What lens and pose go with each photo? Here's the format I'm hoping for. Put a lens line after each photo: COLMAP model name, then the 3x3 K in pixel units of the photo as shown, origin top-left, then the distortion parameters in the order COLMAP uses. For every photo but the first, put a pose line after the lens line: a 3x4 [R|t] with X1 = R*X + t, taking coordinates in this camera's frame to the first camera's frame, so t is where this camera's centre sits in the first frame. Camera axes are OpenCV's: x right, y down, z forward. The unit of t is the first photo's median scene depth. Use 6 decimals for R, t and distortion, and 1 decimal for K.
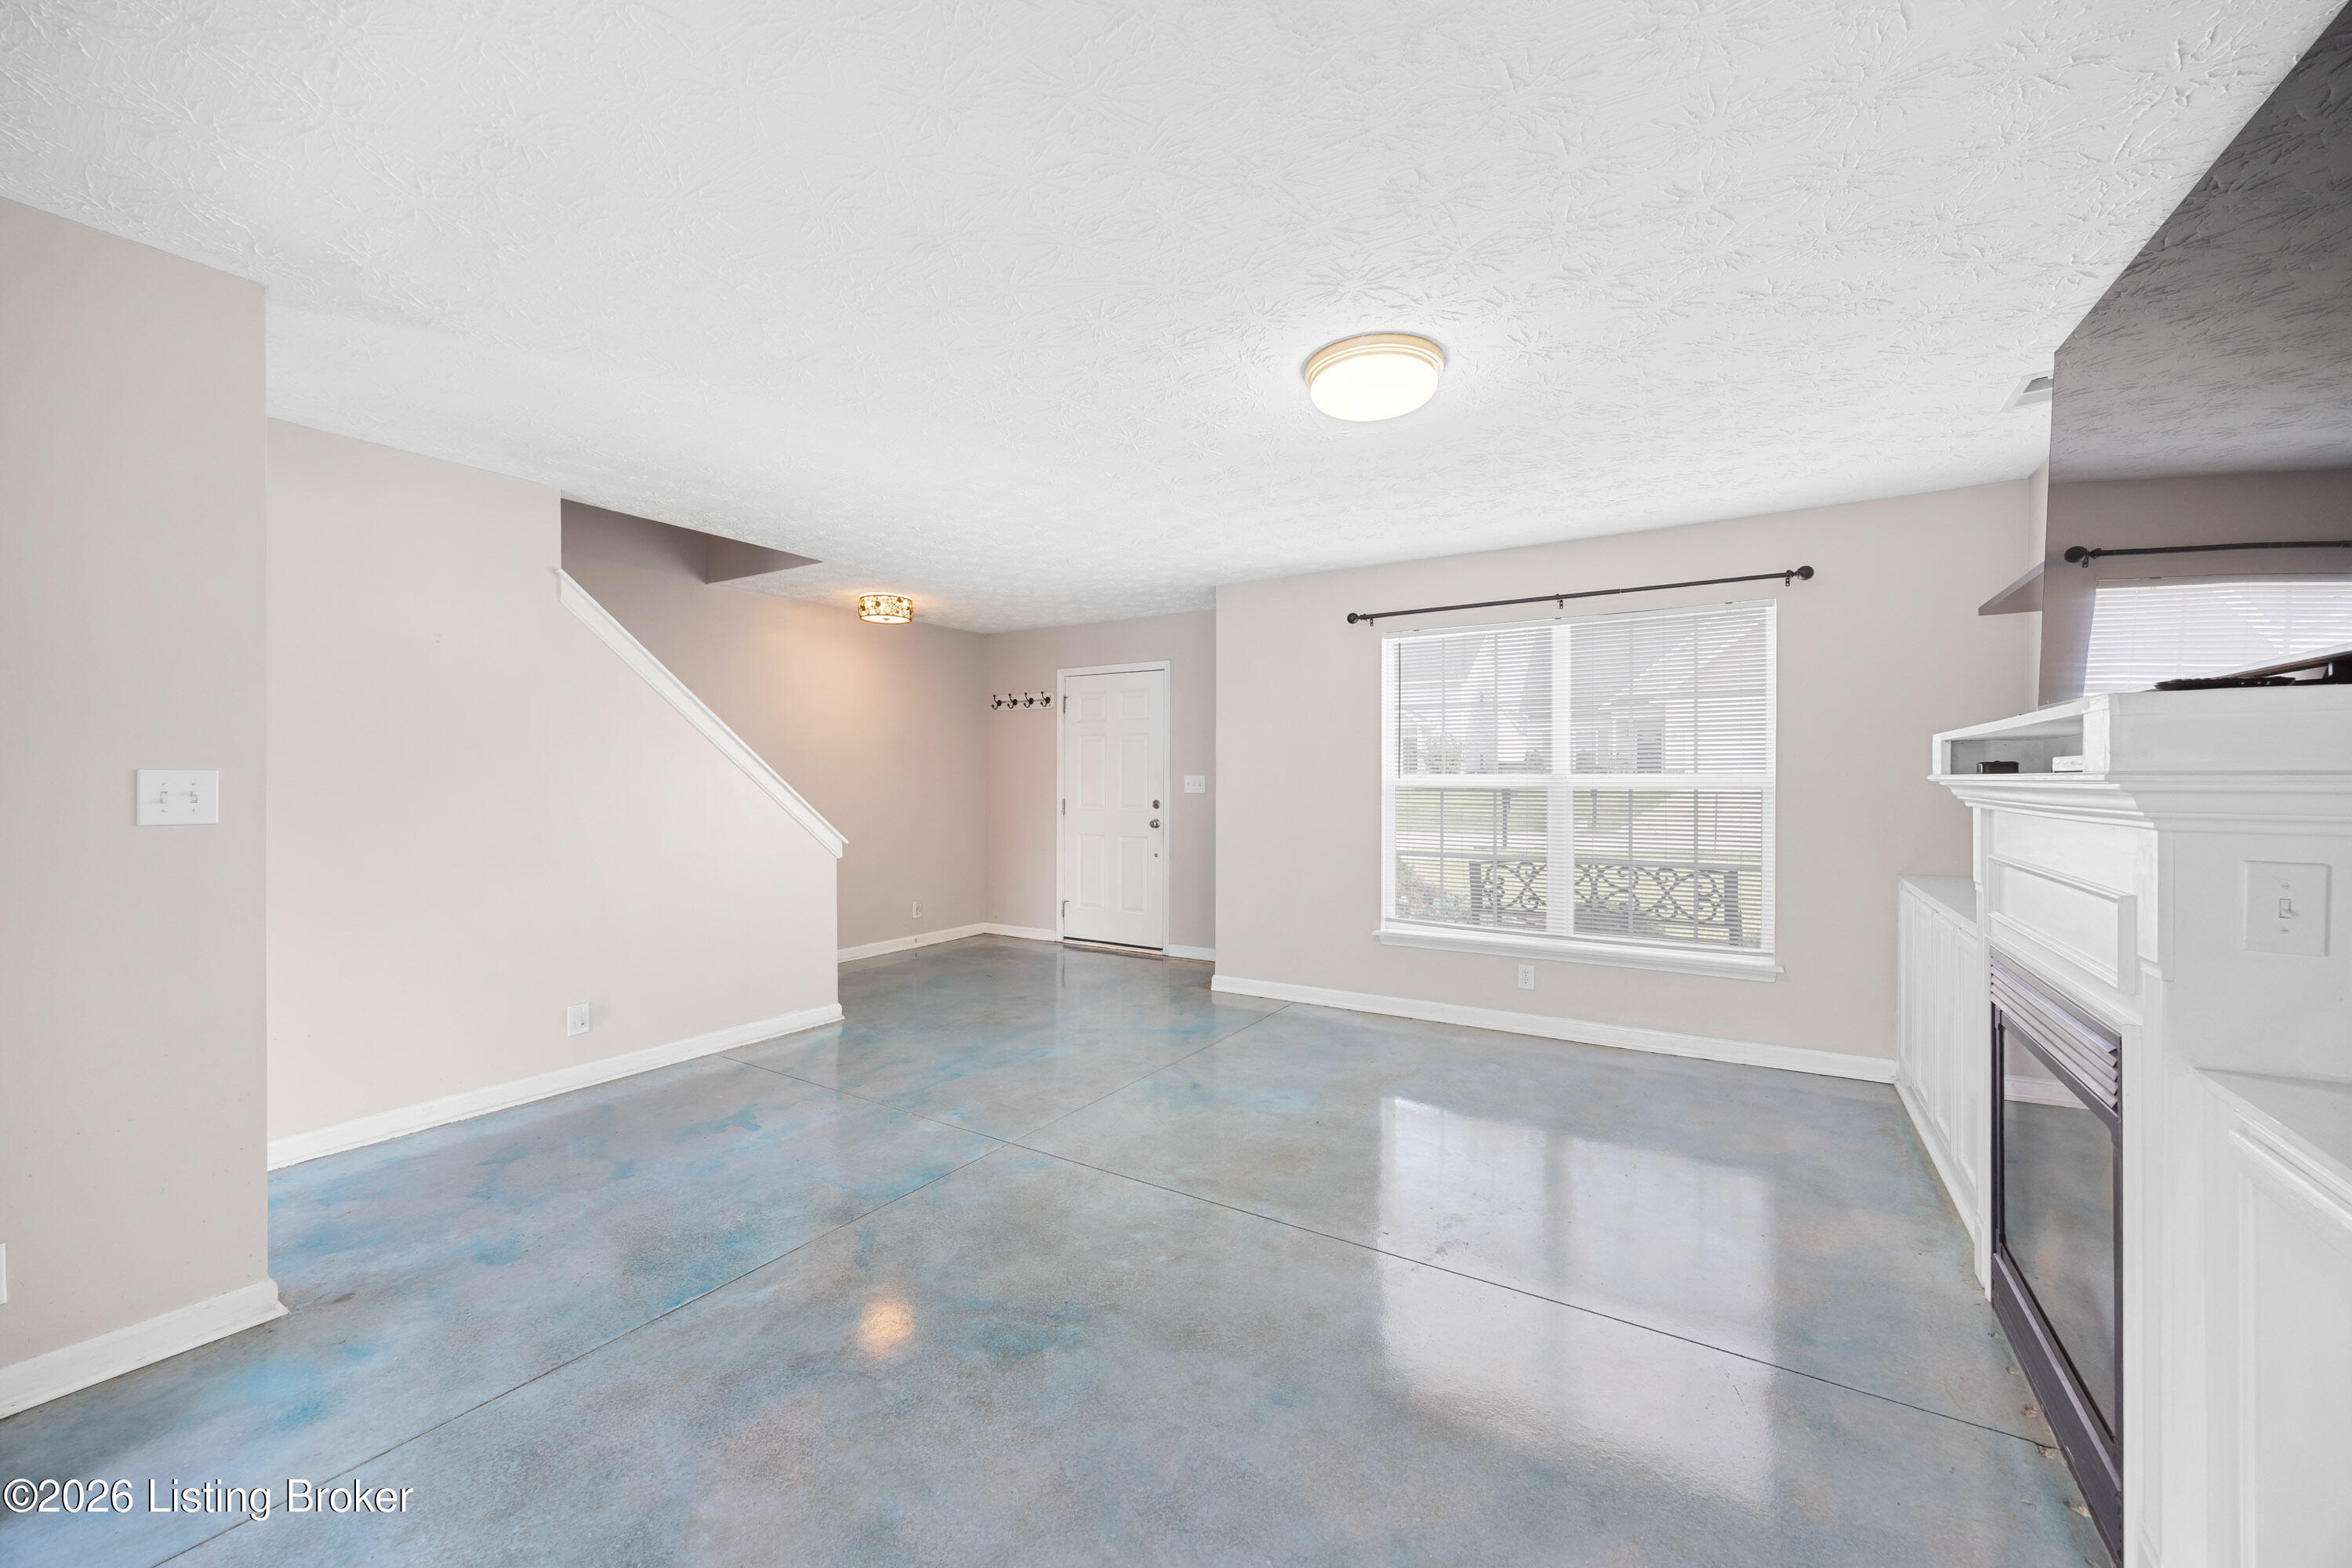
lens RADIAL K [[904.4, 0, 1171.1], [0, 904.4, 783.3], [0, 0, 1]] dist [-0.004396, -0.000222]
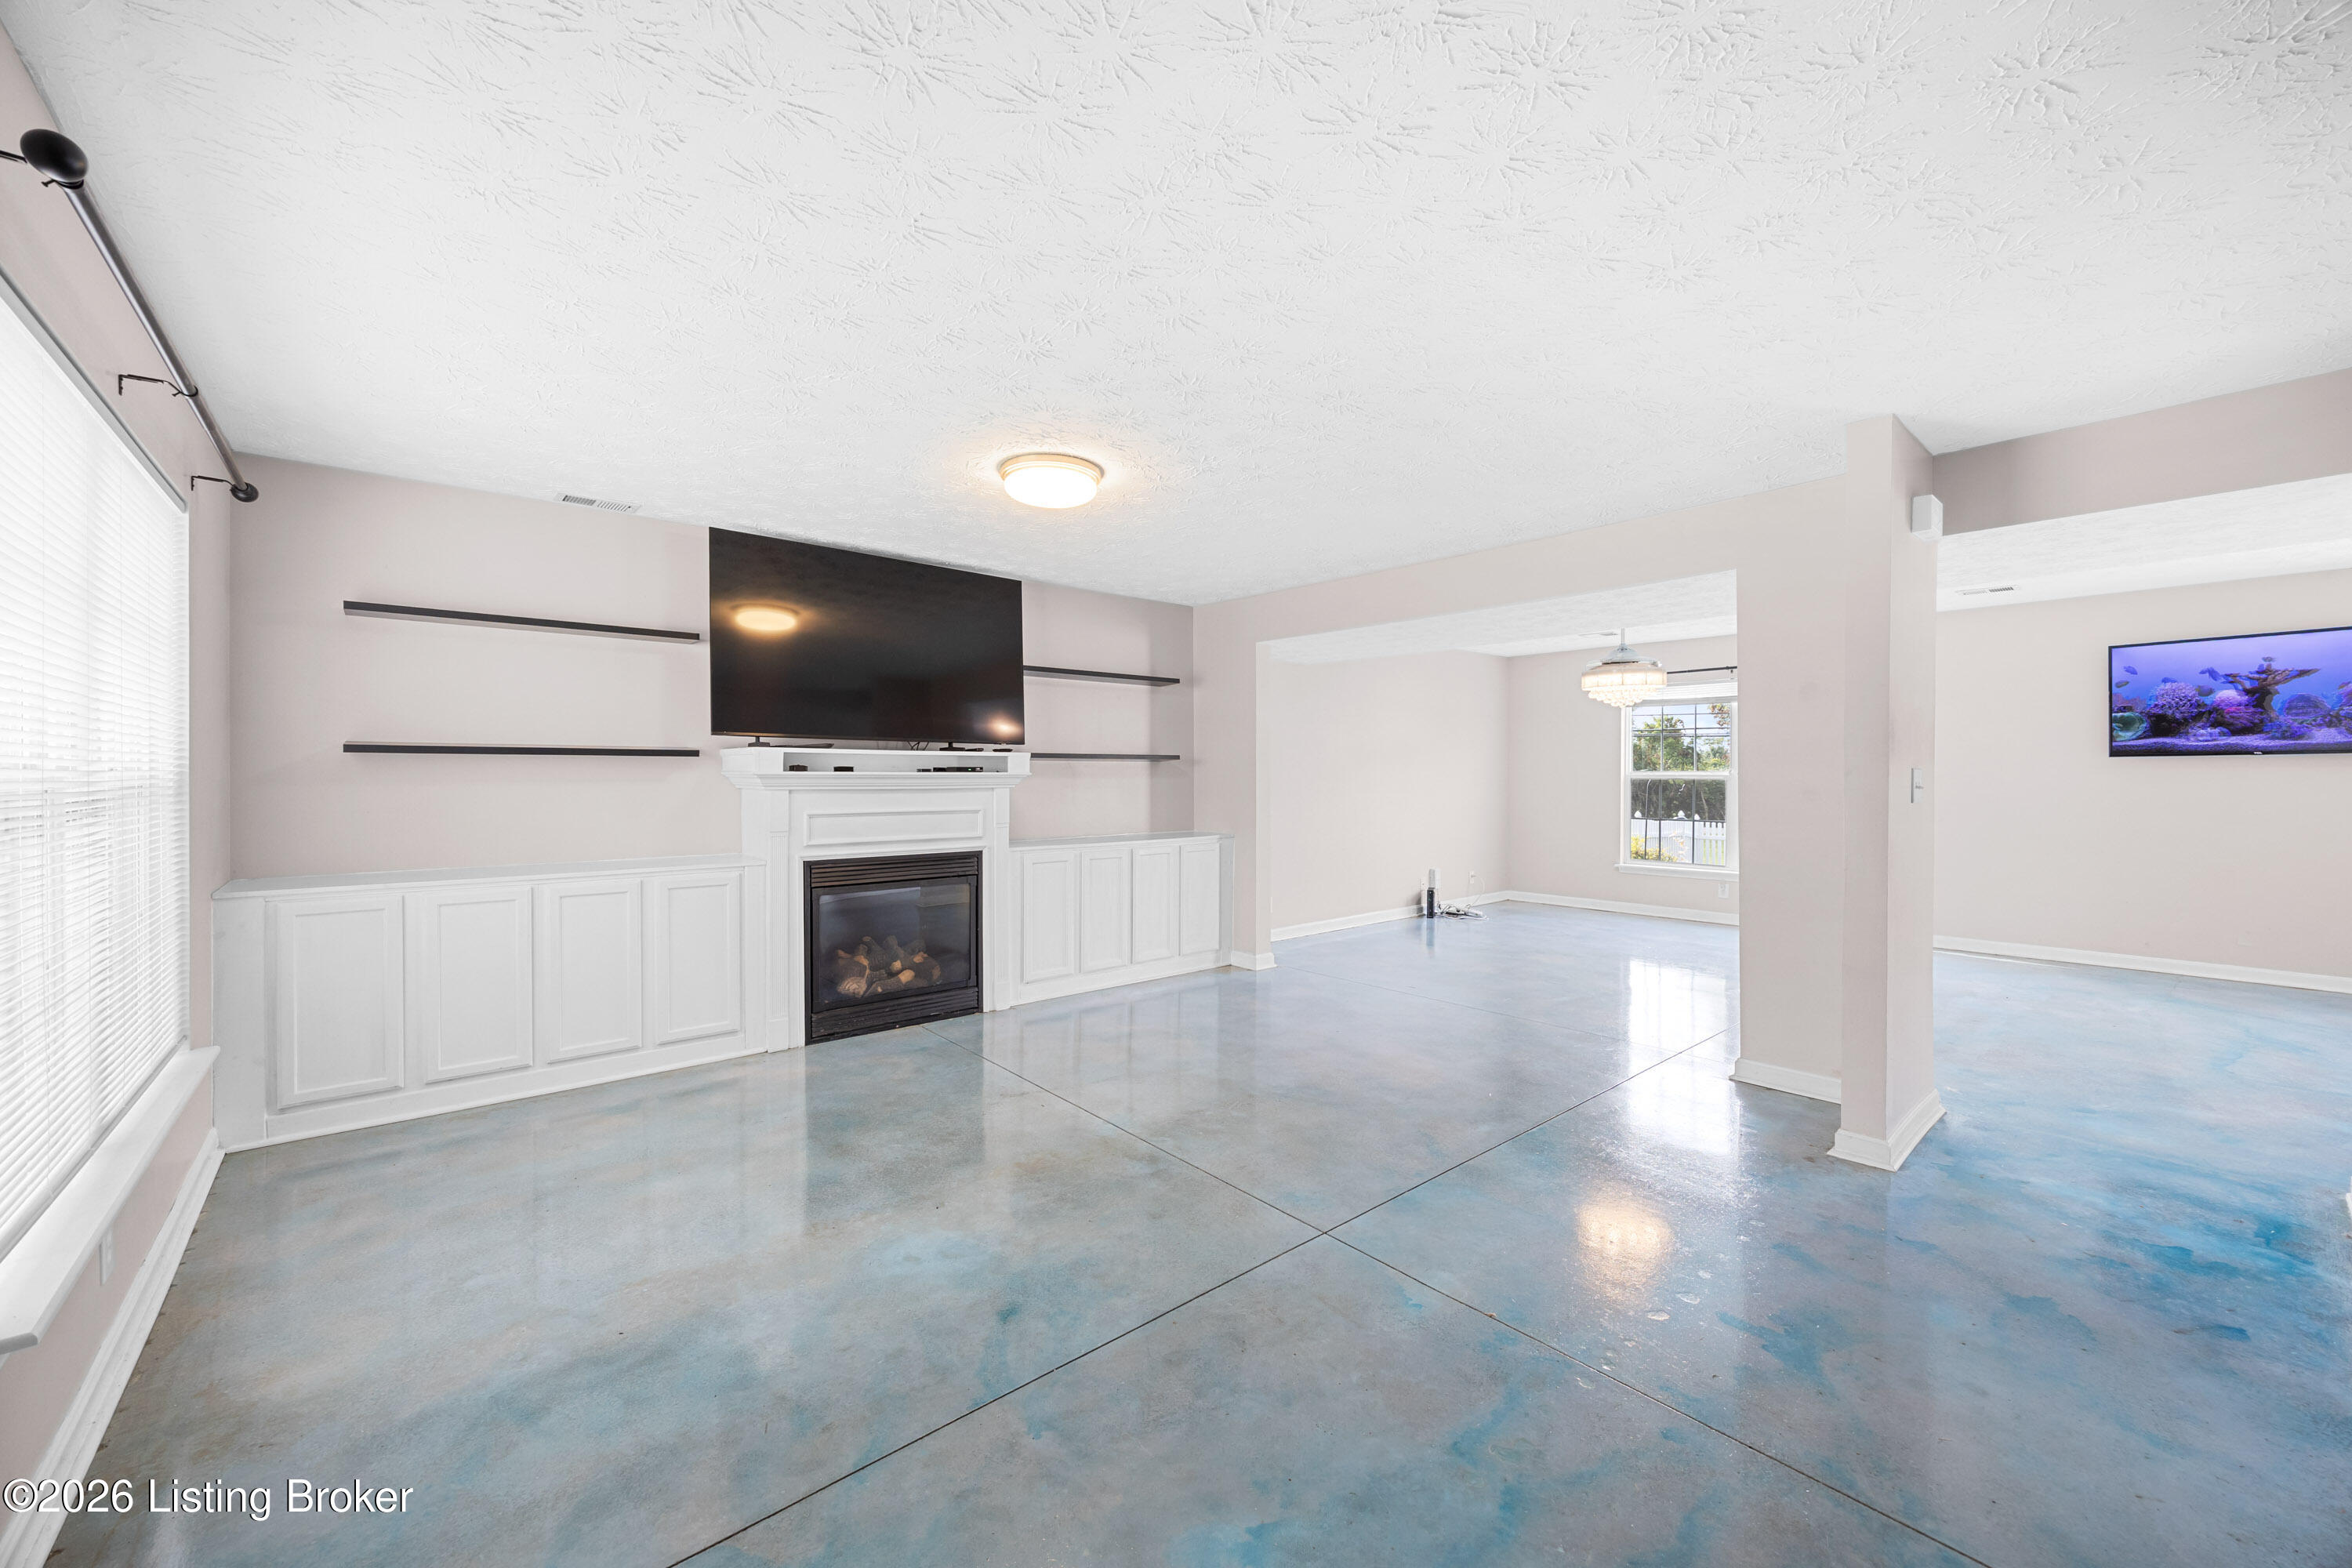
lens RADIAL K [[904.4, 0, 1175.4], [0, 904.4, 773.7], [0, 0, 1]] dist [-0.004396, -0.000222]
pose [[-0.956080, 0.000306, 0.293105, -0.186112], [0.000332, 1.000000, 0.000041, -0.002819], [-0.293105, 0.000136, -0.956080, 1.175427]]
